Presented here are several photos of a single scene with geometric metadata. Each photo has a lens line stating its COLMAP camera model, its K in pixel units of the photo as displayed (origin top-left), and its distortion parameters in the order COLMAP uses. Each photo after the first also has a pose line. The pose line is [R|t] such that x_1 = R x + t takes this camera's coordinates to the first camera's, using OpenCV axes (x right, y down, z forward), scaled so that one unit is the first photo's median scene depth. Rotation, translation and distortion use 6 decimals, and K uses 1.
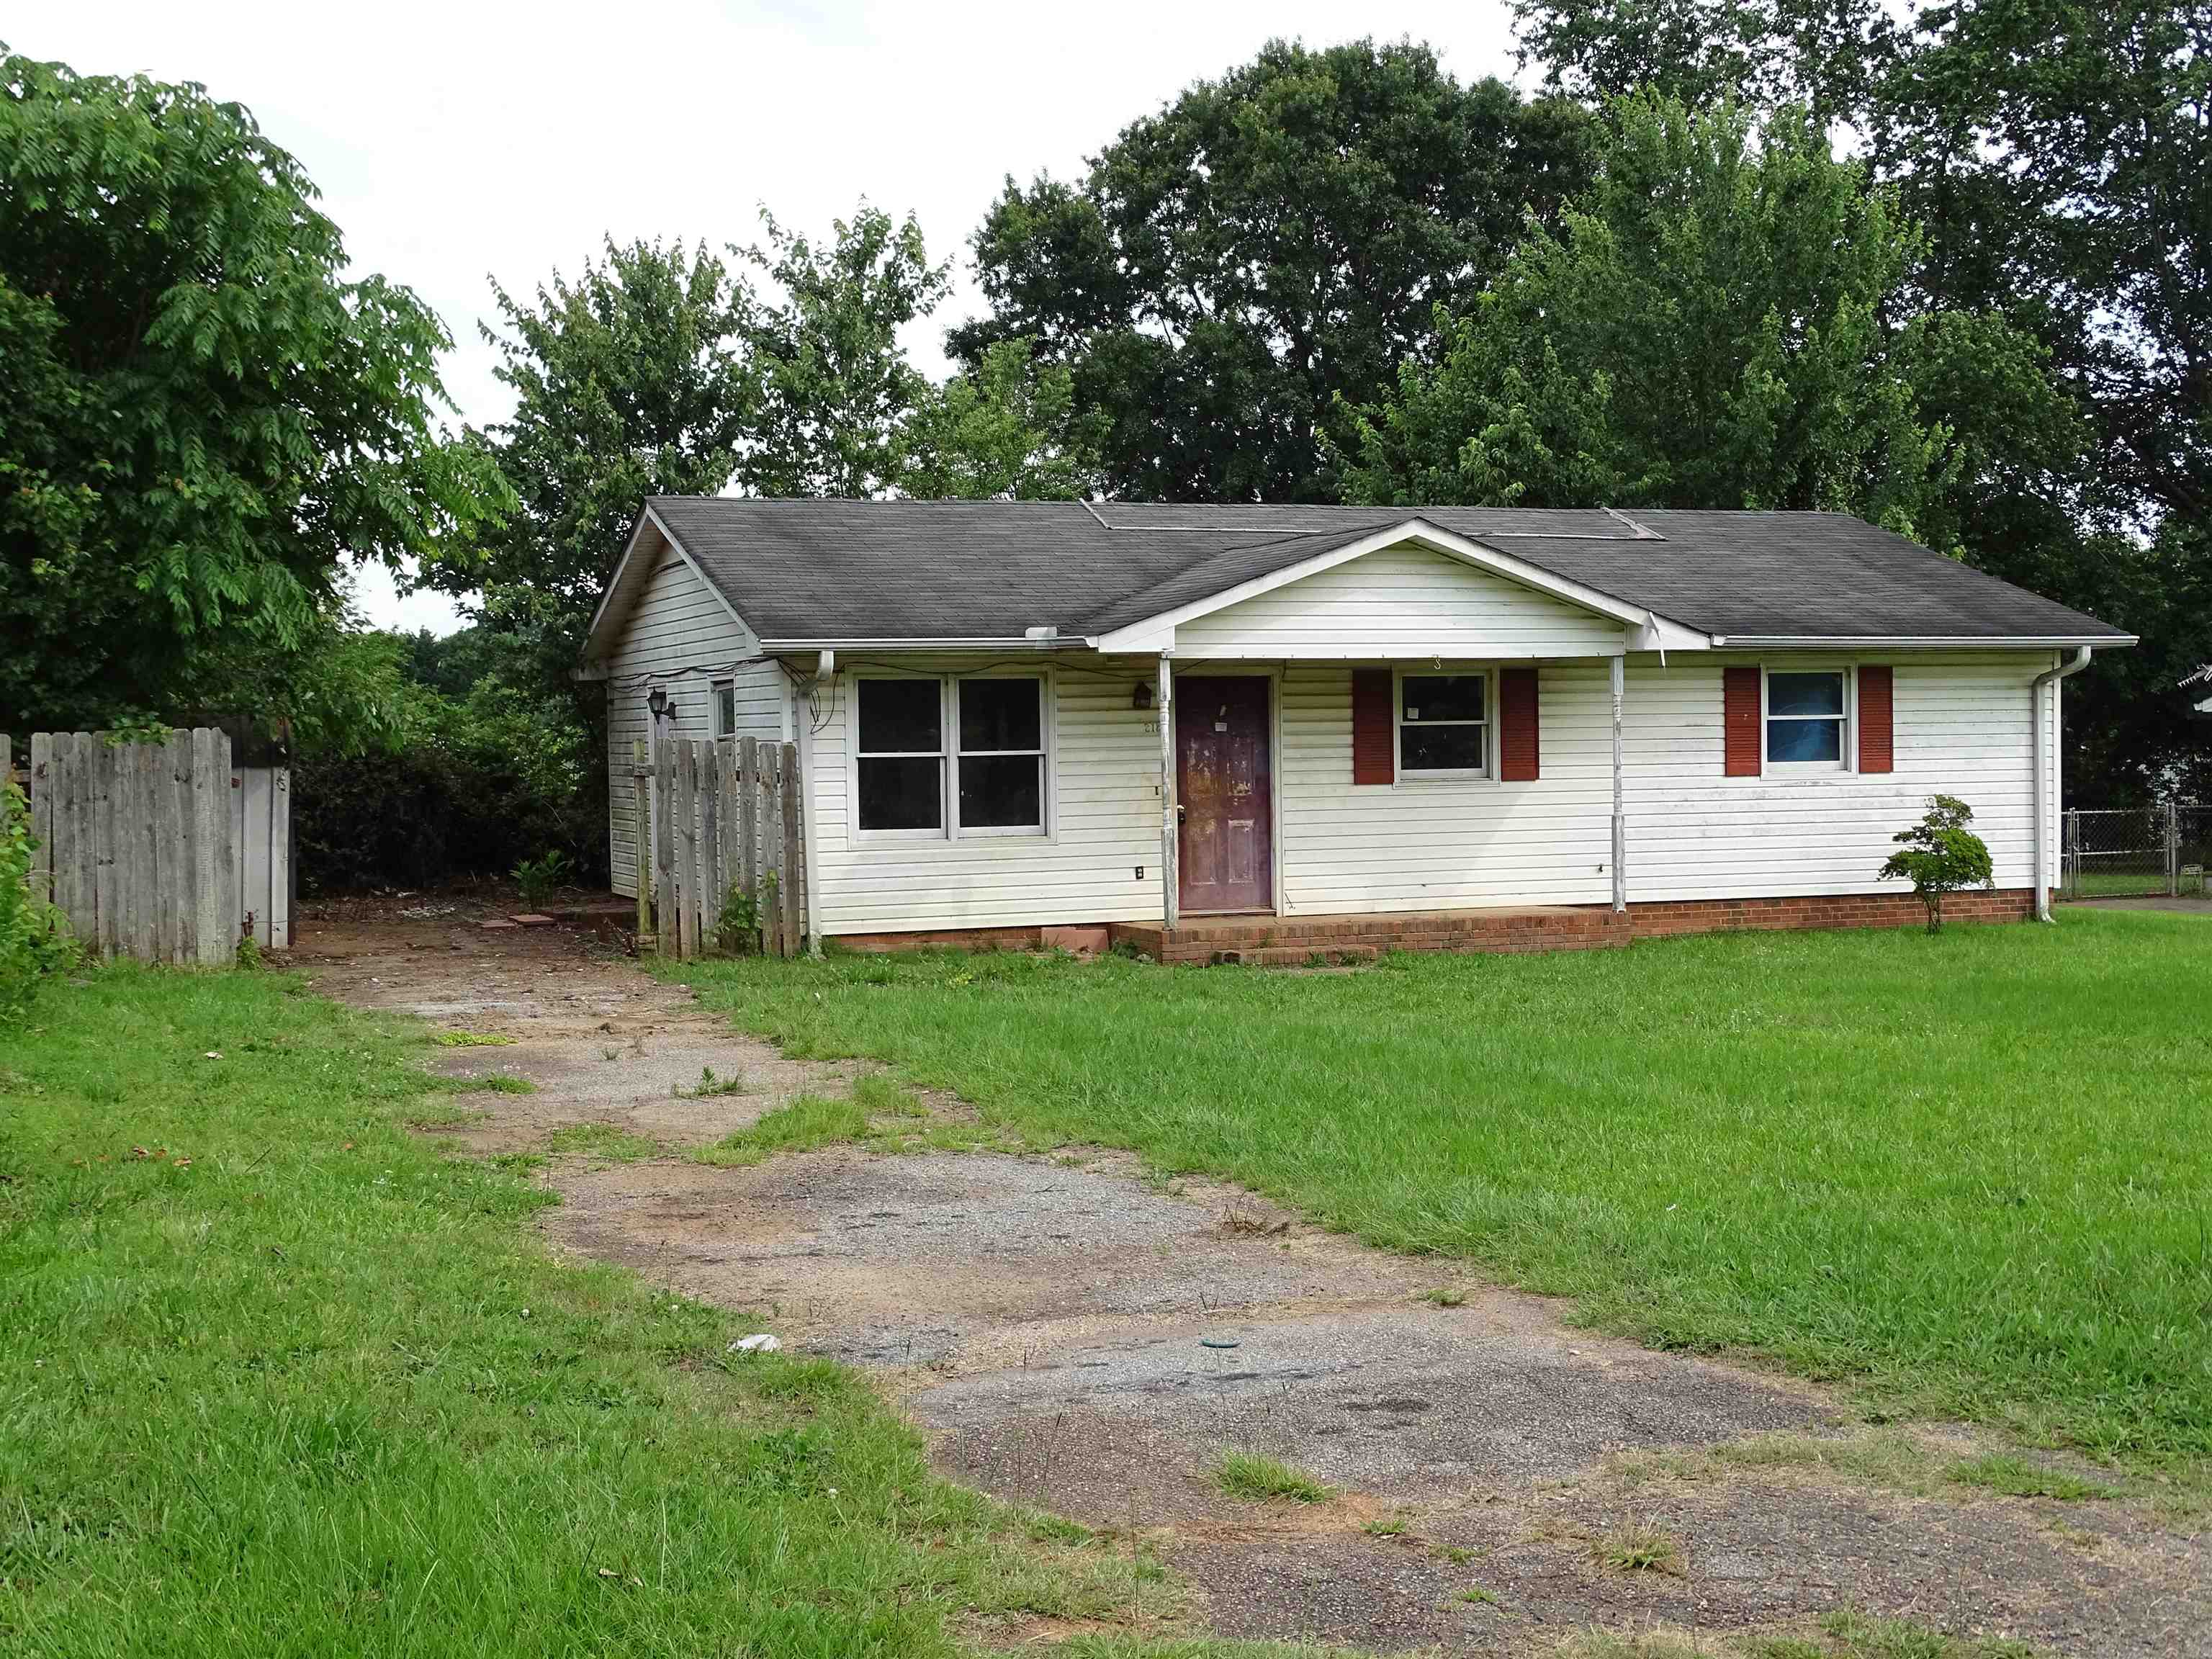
lens RADIAL K [[2668.3, 0, 1106.0], [0, 2668.3, 829.5], [0, 0, 1]] dist [-0.039744, -0.019279]
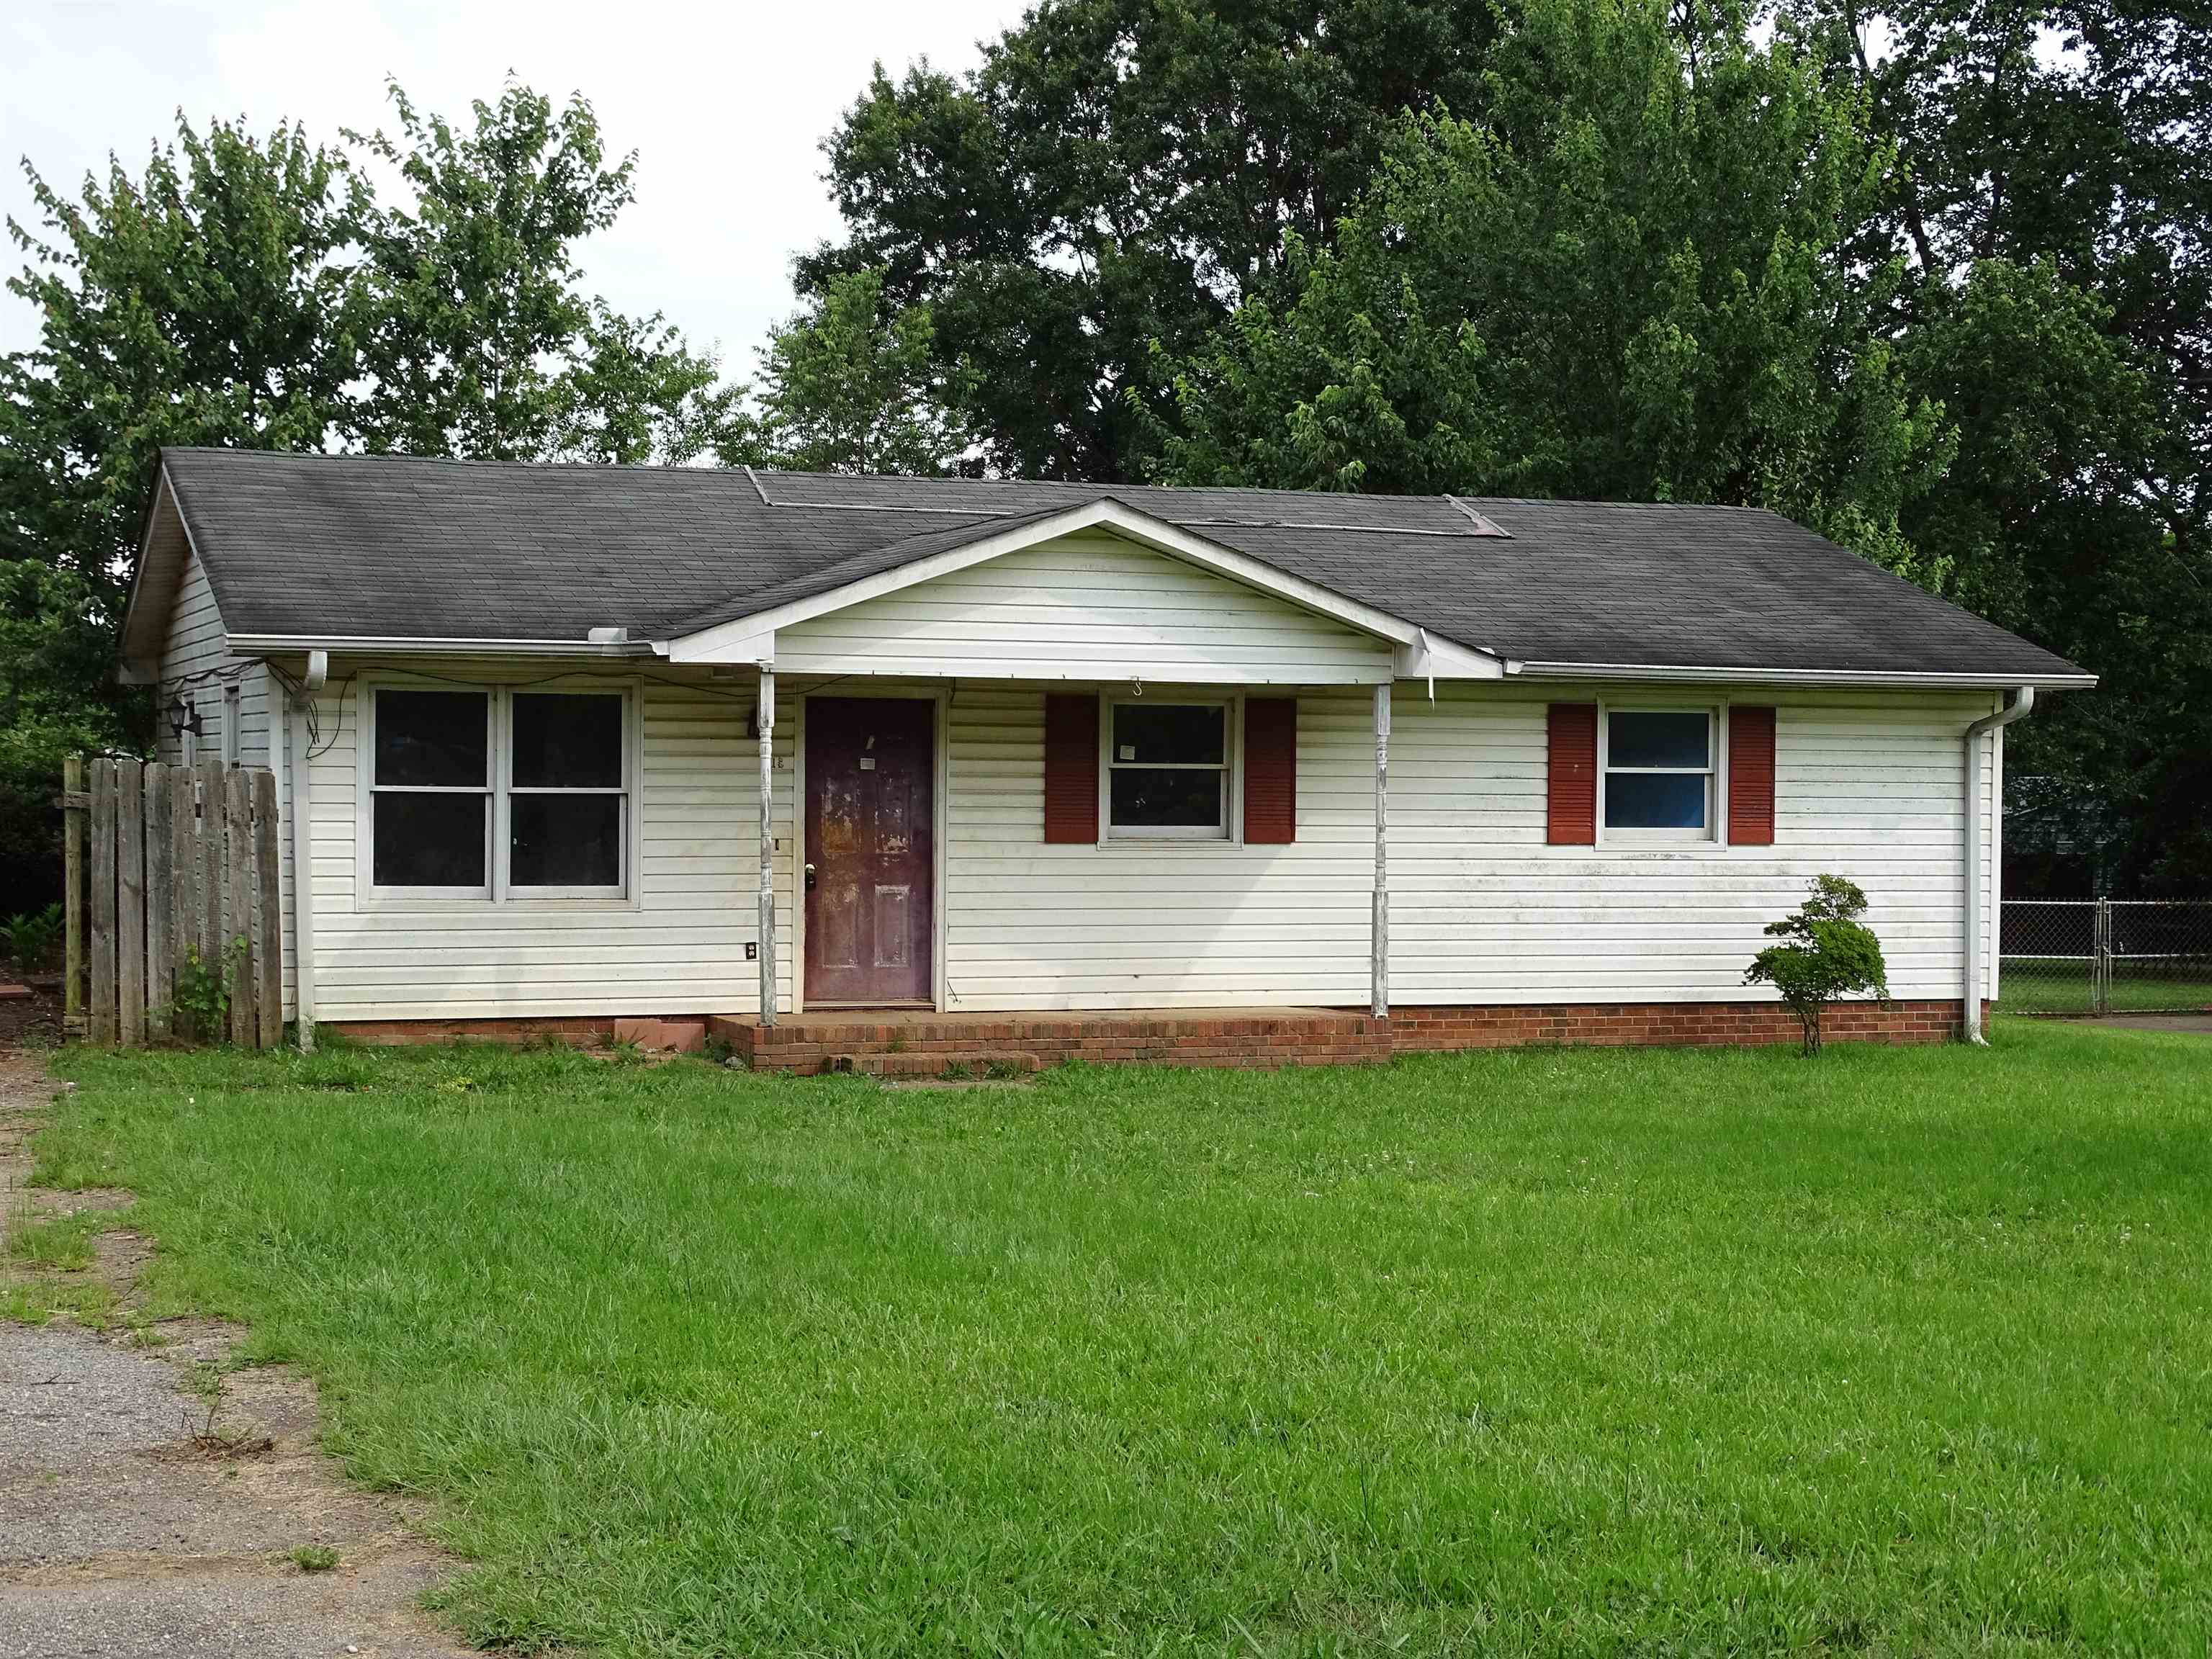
lens RADIAL K [[3350.1, 0, 1106.0], [0, 3350.1, 829.5], [0, 0, 1]] dist [-0.020306, 0.040325]
pose [[0.999689, 0.024859, 0.001932, 0.103726], [-0.024816, 0.999497, -0.019743, -0.001998], [-0.002422, 0.019689, 0.999803, 0.032083]]
